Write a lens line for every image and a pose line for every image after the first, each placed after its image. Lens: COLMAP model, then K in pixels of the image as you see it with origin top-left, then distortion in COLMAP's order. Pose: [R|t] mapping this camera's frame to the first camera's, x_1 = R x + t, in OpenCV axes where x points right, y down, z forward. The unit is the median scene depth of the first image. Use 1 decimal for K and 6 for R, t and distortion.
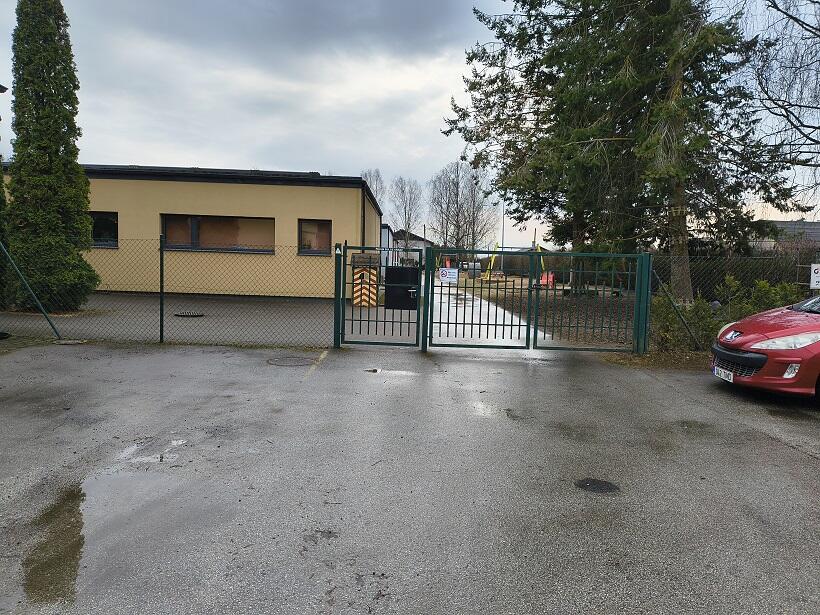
lens RADIAL K [[590.6, 0, 410.0], [0, 590.6, 307.5], [0, 0, 1]] dist [0.055929, -0.002012]
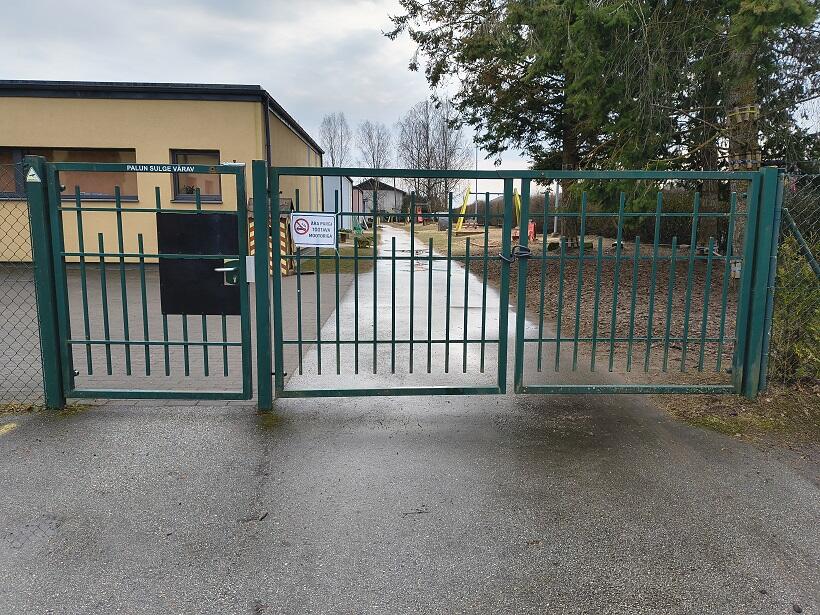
lens RADIAL K [[612.4, 0, 410.0], [0, 612.4, 307.5], [0, 0, 1]] dist [-0.004004, -0.001611]
pose [[0.998818, -0.028884, 0.039099, 0.047437], [0.025852, 0.996776, 0.075962, -0.012874], [-0.041167, -0.074861, 0.996344, 0.230250]]
